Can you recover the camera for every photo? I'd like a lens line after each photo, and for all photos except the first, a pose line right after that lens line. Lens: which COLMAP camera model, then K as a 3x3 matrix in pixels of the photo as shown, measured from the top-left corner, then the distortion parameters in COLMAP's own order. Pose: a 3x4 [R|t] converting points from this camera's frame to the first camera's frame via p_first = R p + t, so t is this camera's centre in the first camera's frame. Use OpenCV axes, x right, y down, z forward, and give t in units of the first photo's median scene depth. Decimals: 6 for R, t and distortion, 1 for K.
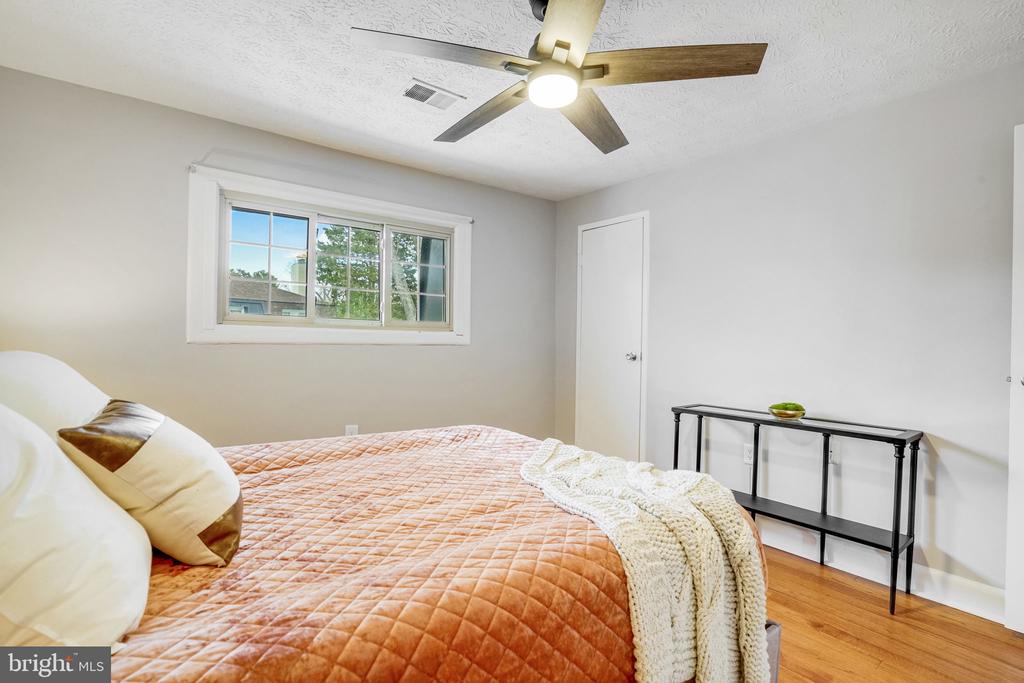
lens RADIAL K [[486.5, 0, 512.0], [0, 486.5, 341.5], [0, 0, 1]] dist [-0.000840, -0.000192]
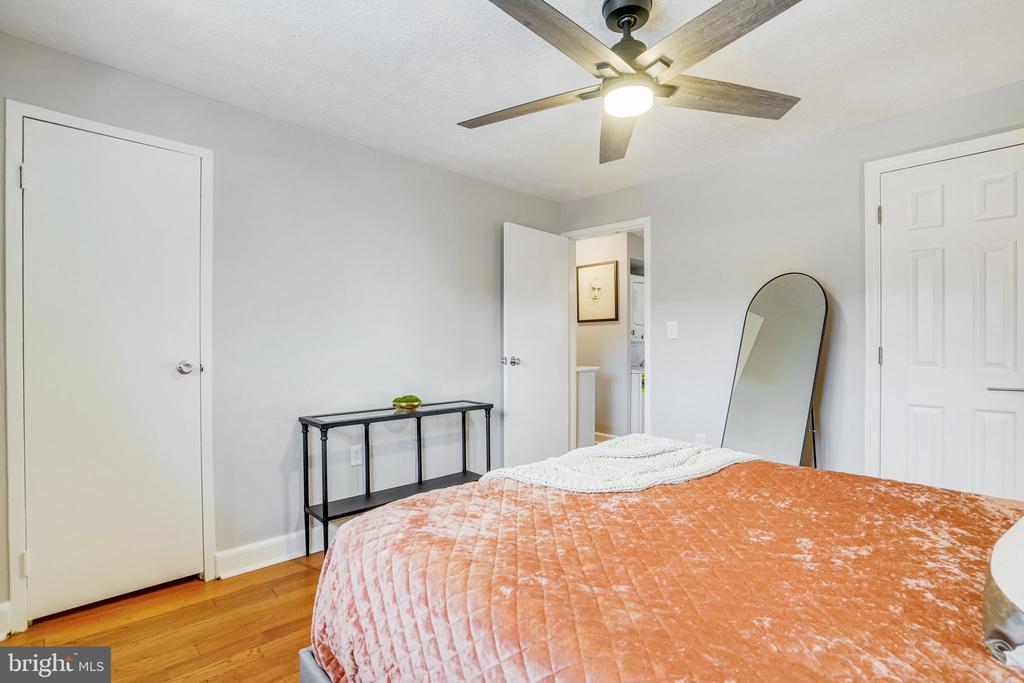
lens RADIAL K [[486.5, 0, 512.0], [0, 486.5, 341.5], [0, 0, 1]] dist [-0.000840, -0.000192]
pose [[-0.064666, -0.005088, 0.997894, -0.550030], [0.008514, 0.999948, 0.005650, -0.002489], [-0.997871, 0.008862, -0.064619, 0.798062]]
